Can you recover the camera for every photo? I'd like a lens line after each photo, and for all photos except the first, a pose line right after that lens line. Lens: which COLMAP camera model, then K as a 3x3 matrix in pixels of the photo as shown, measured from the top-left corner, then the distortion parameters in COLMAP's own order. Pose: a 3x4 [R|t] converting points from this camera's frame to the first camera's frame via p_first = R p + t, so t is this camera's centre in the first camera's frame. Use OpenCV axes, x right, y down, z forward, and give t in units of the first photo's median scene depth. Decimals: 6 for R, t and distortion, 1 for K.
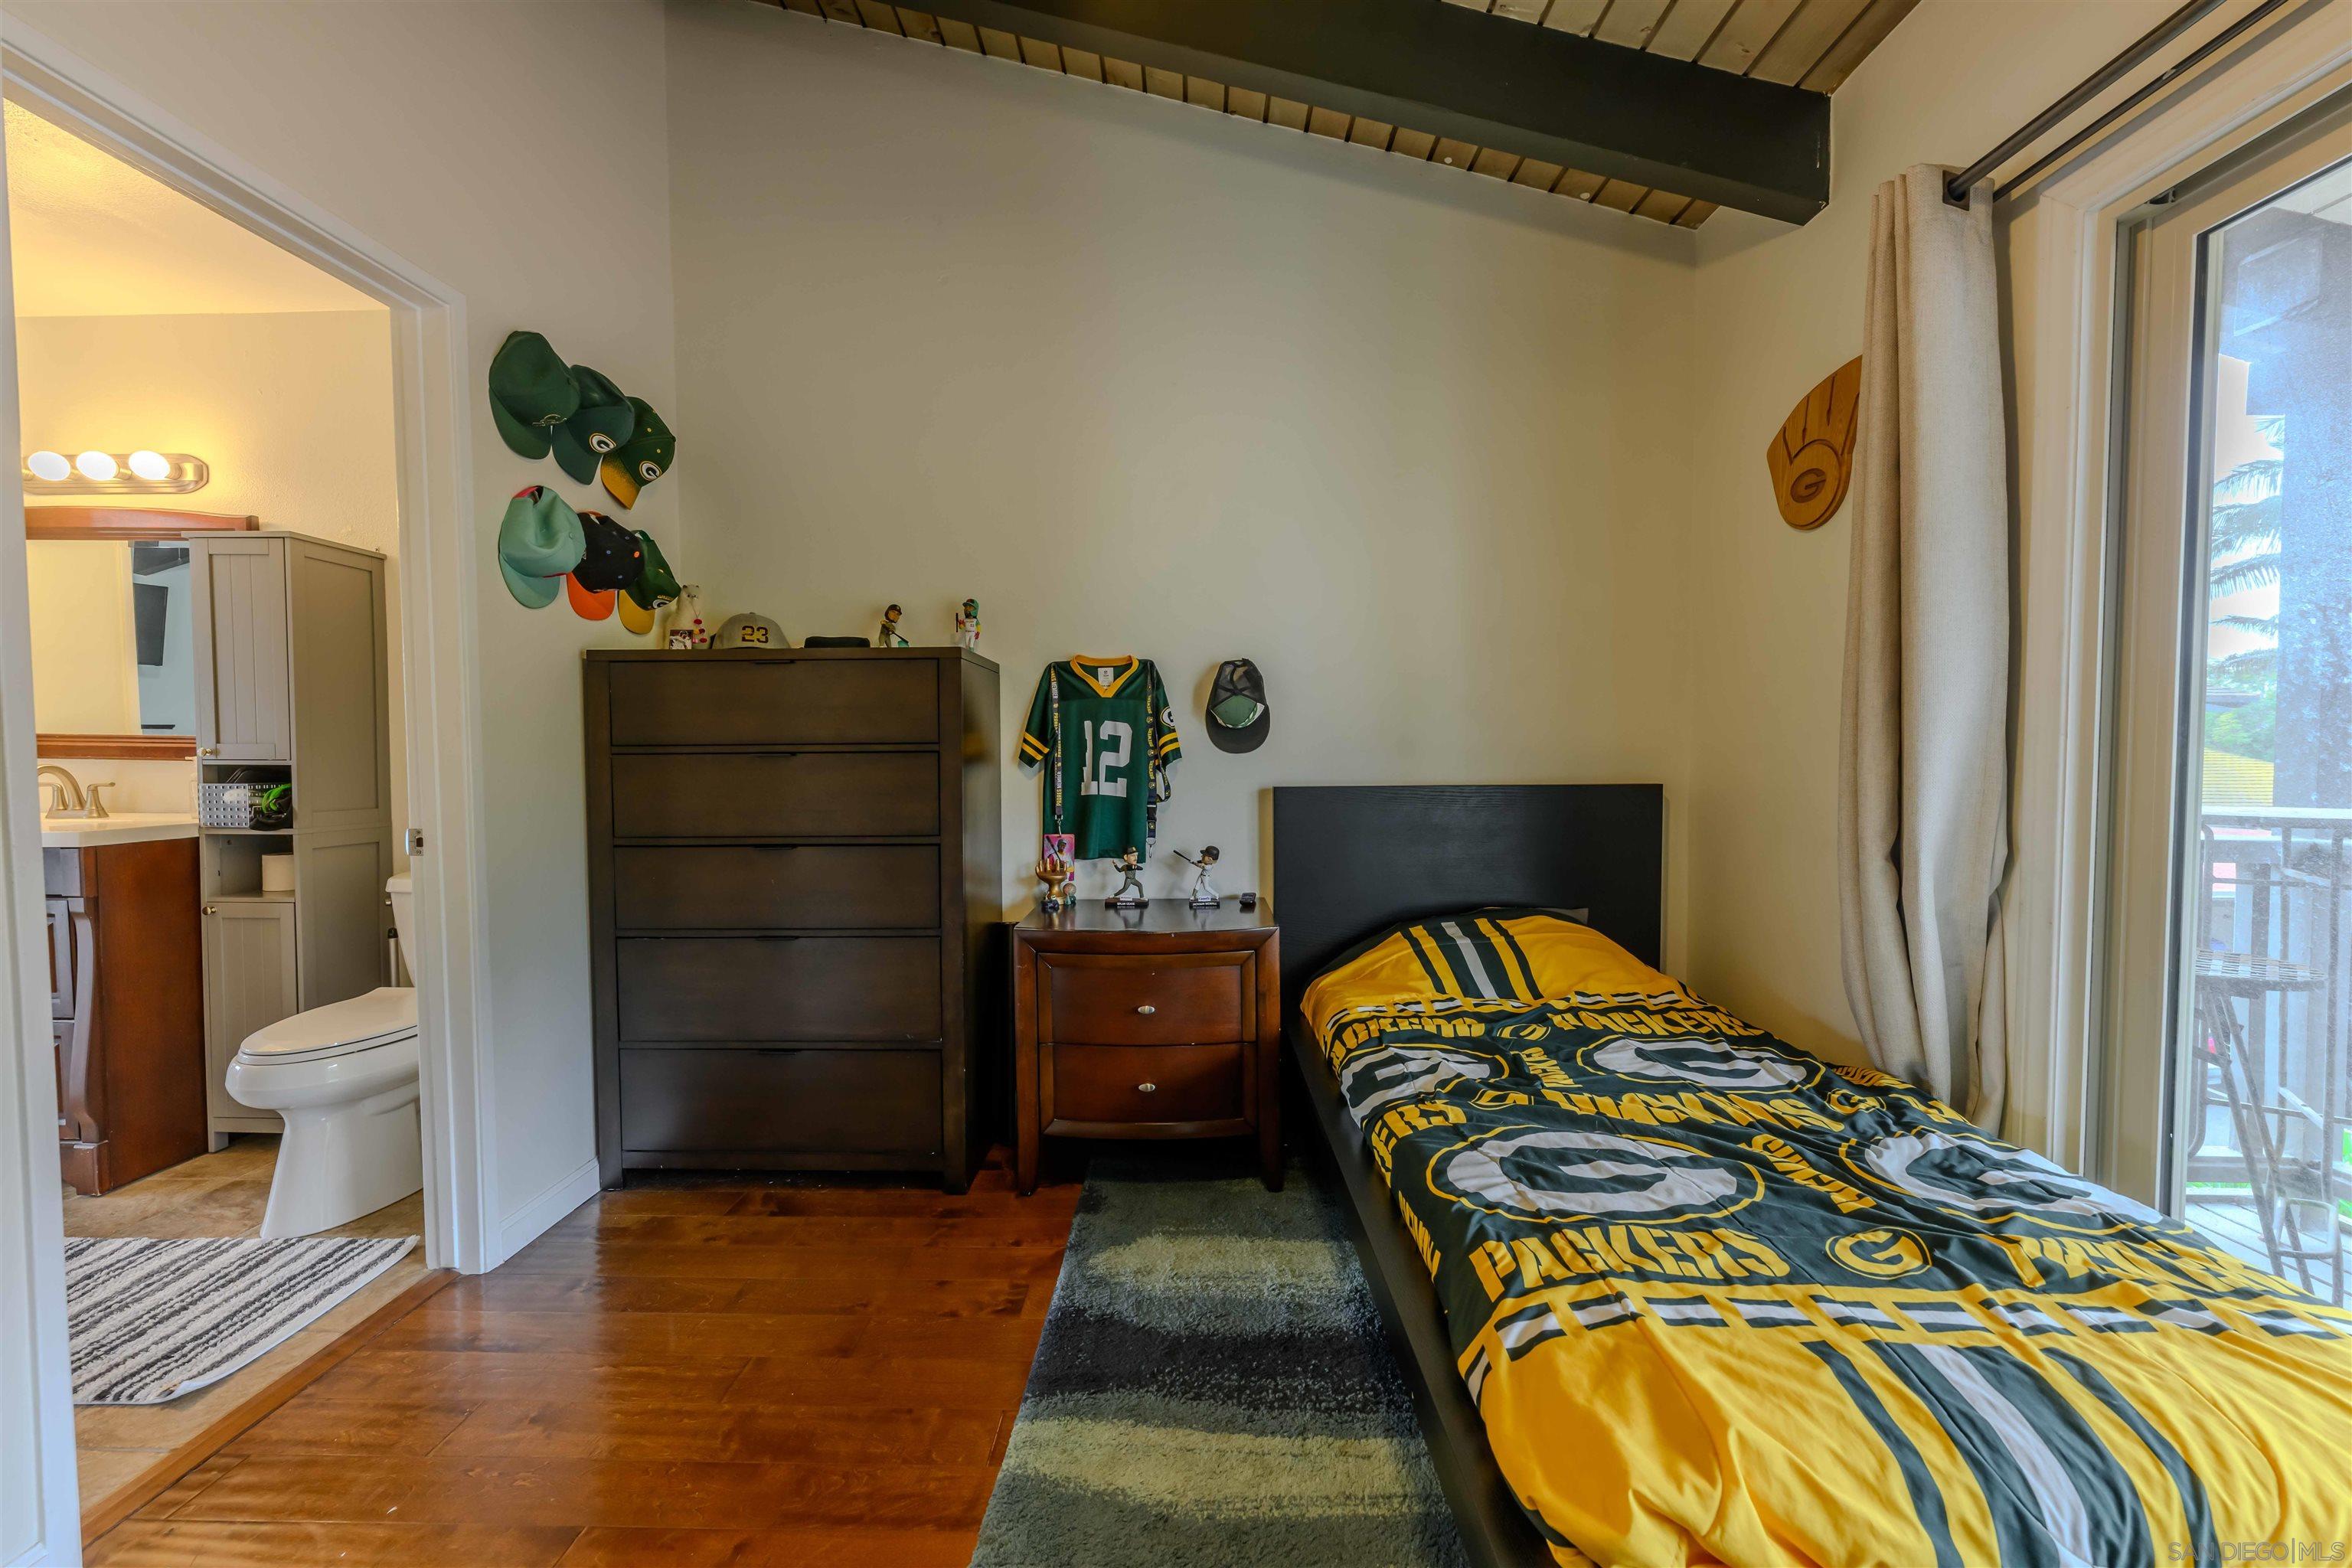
lens RADIAL K [[942.5, 0, 1188.6], [0, 942.5, 782.9], [0, 0, 1]] dist [0.001162, 0.000179]
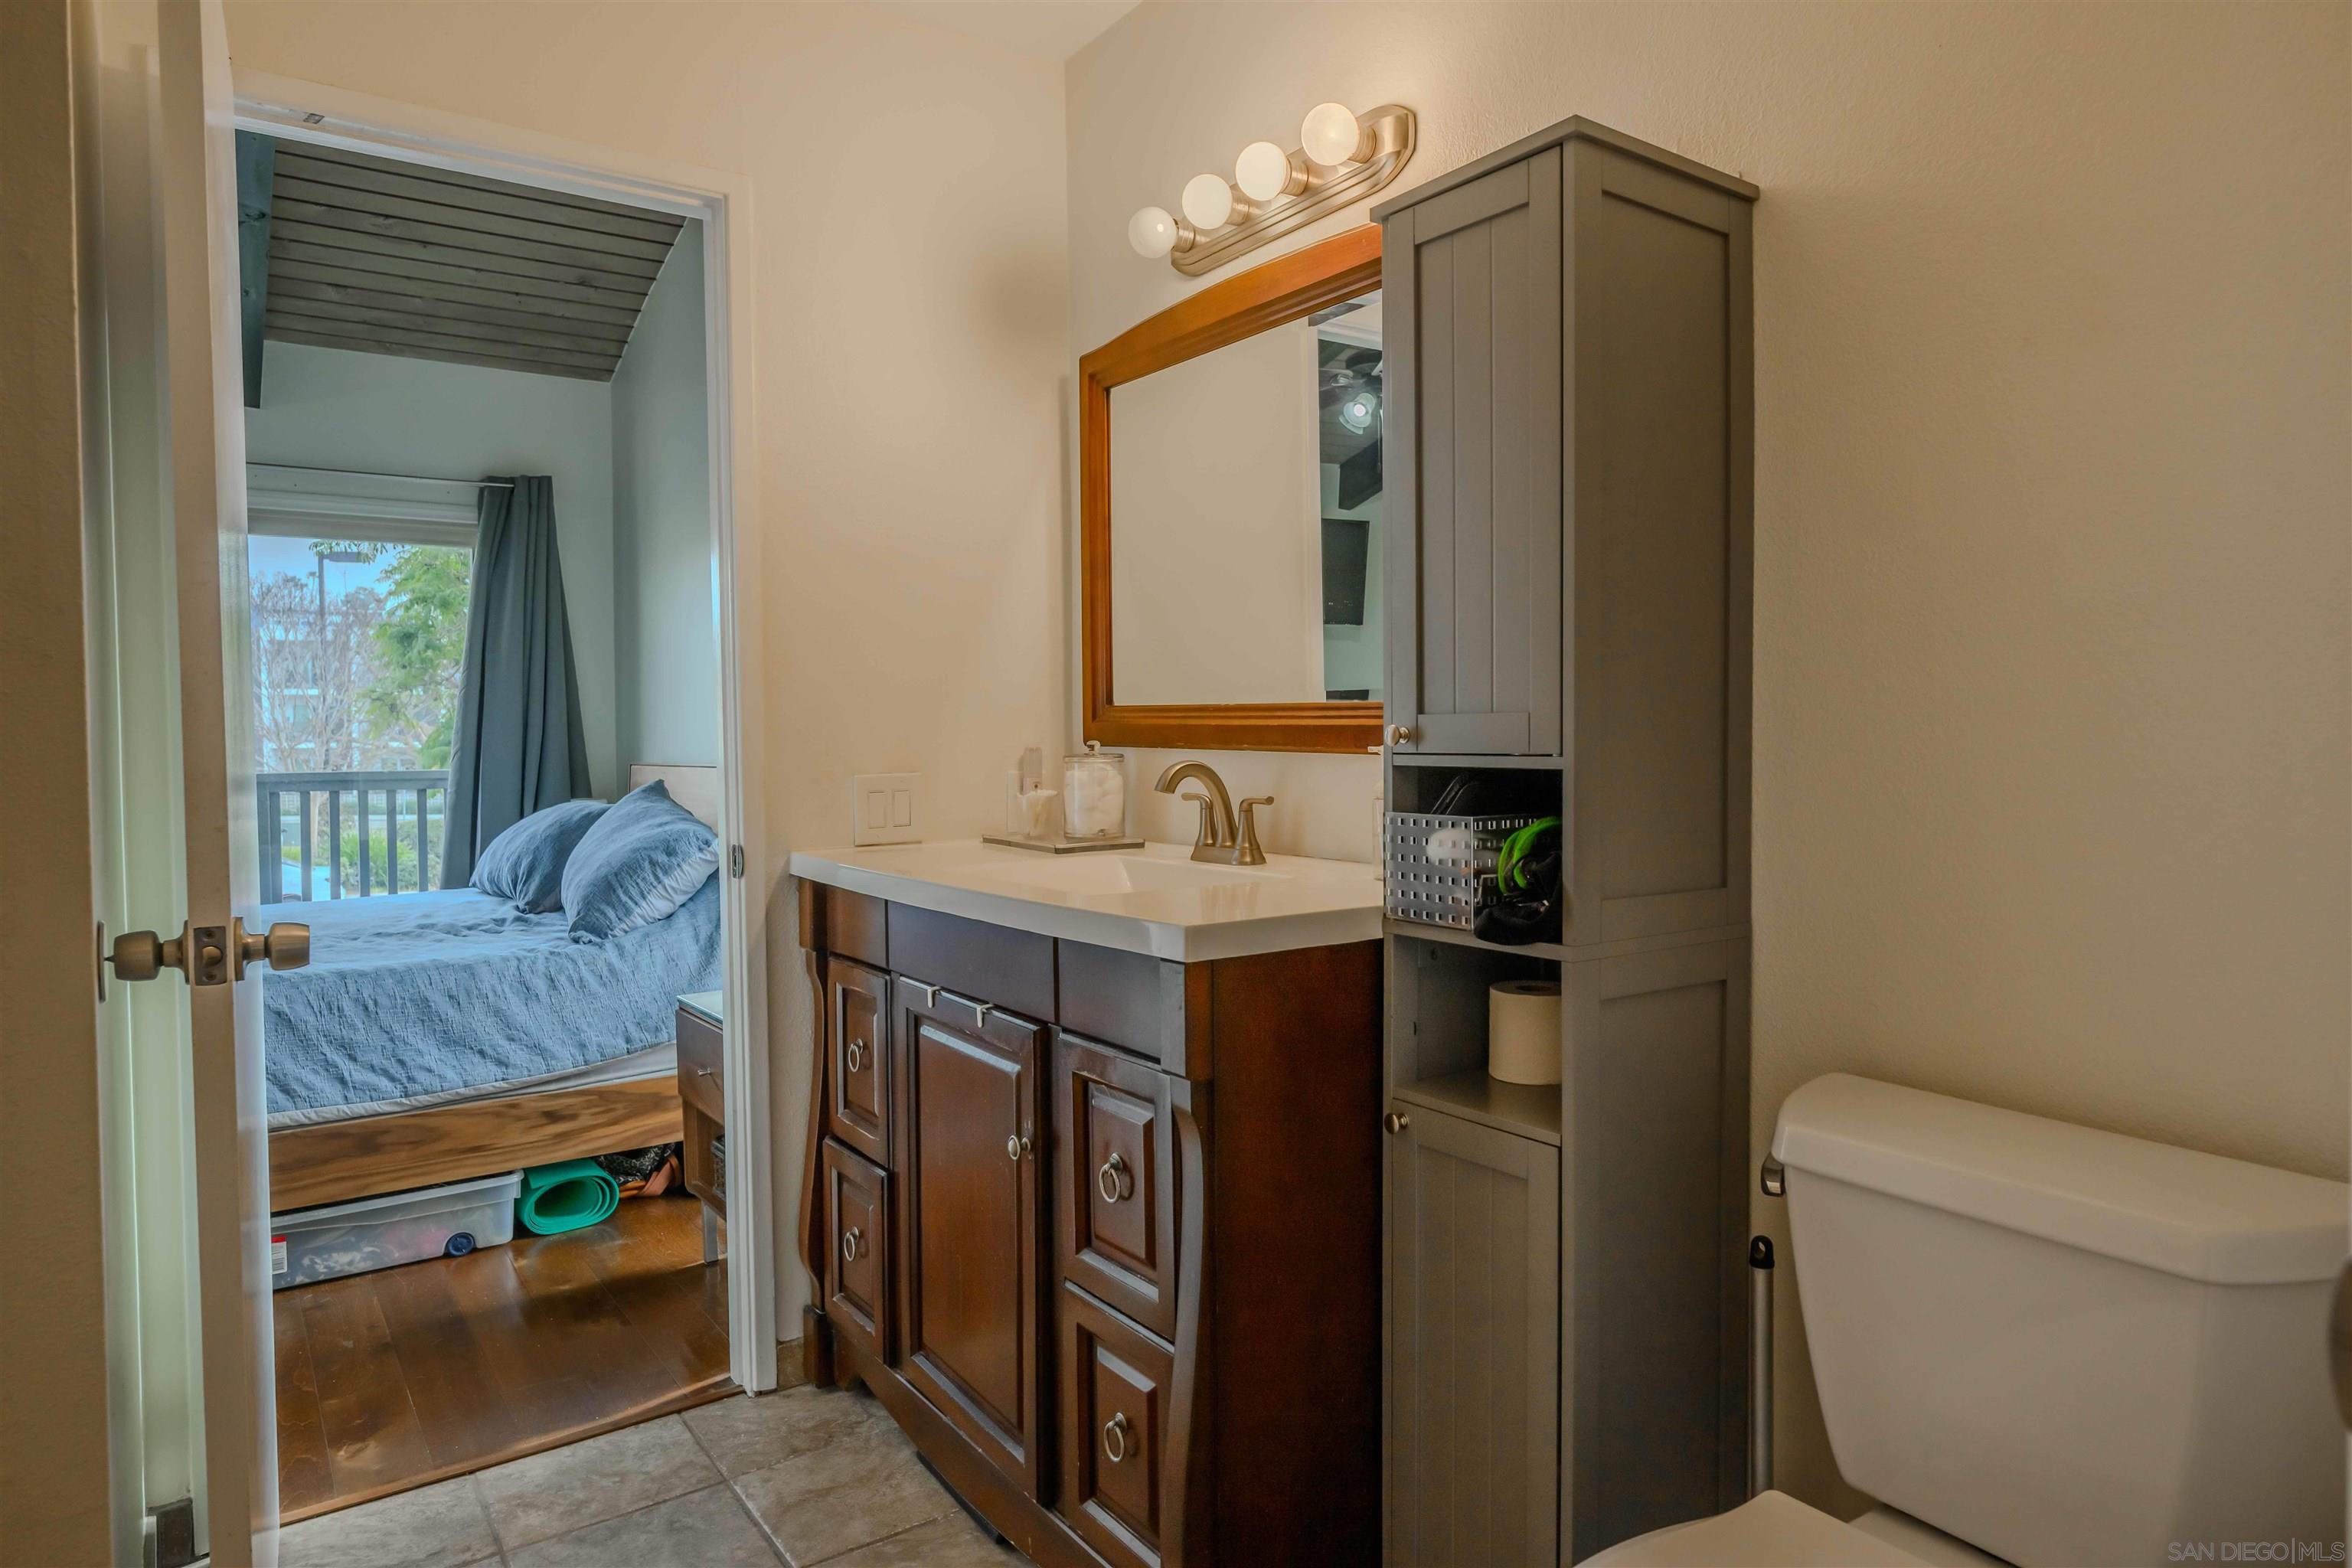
lens RADIAL K [[1385.0, 0, 1179.9], [0, 1385.0, 781.0], [0, 0, 1]] dist [-0.004650, -0.000287]
pose [[0.572843, 0.020767, -0.819402, -0.593960], [-0.021414, 0.999717, 0.010367, -0.016578], [0.819385, 0.011608, 0.573126, 0.569404]]
